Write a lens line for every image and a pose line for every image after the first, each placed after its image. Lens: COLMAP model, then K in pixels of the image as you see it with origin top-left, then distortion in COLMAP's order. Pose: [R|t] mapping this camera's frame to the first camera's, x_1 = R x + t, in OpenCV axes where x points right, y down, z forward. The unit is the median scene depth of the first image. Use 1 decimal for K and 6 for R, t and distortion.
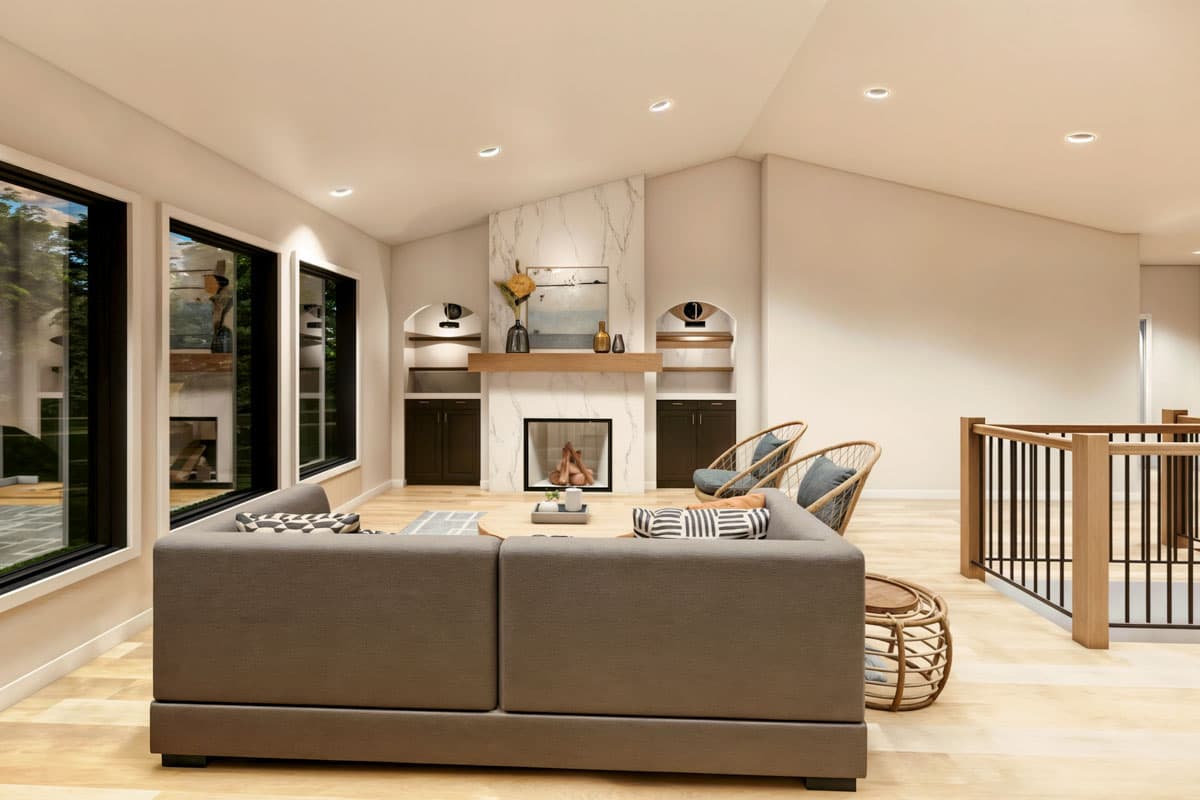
lens RADIAL K [[605.1, 0, 575.6], [0, 605.1, 362.1], [0, 0, 1]] dist [-0.001047, 0.002542]
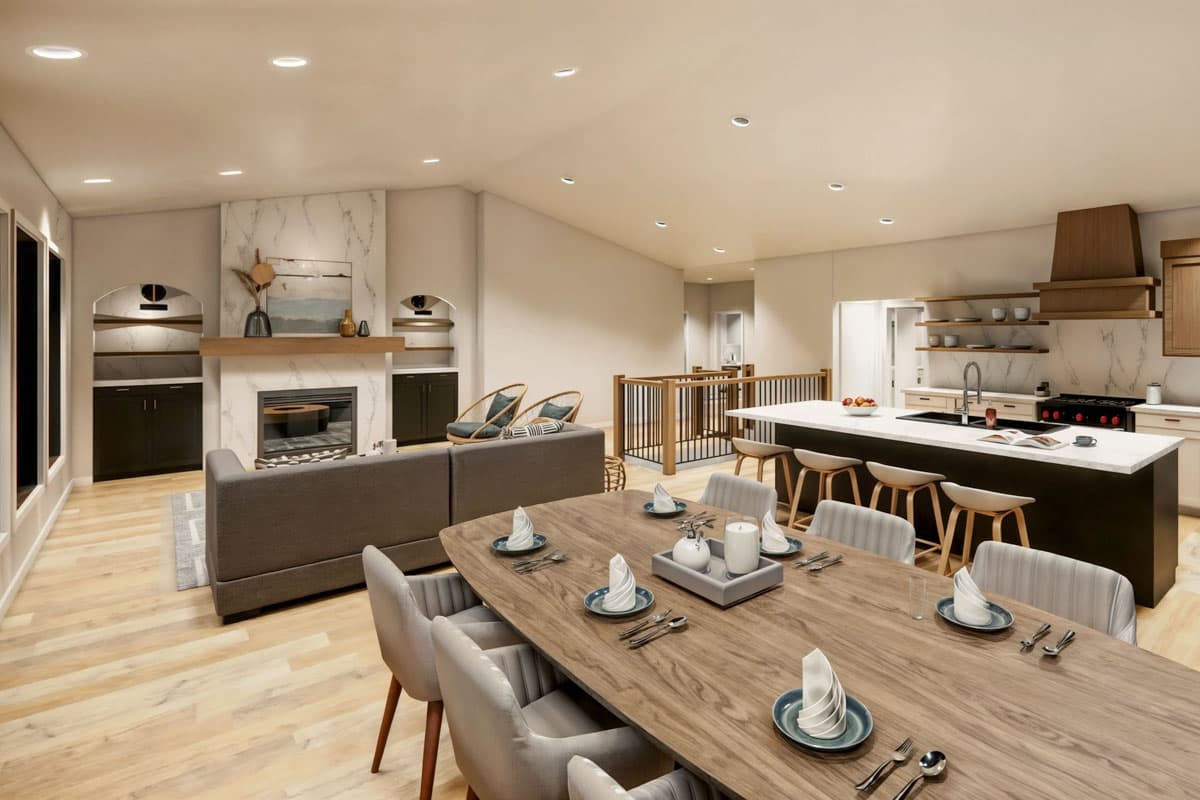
lens RADIAL K [[612.2, 0, 655.7], [0, 612.2, 330.9], [0, 0, 1]] dist [0.002496, 0.000510]
pose [[0.760572, -0.000573, 0.649253, -0.267769], [0.003136, 0.999991, -0.002791, -0.021012], [-0.649246, 0.004159, 0.760567, -0.280522]]
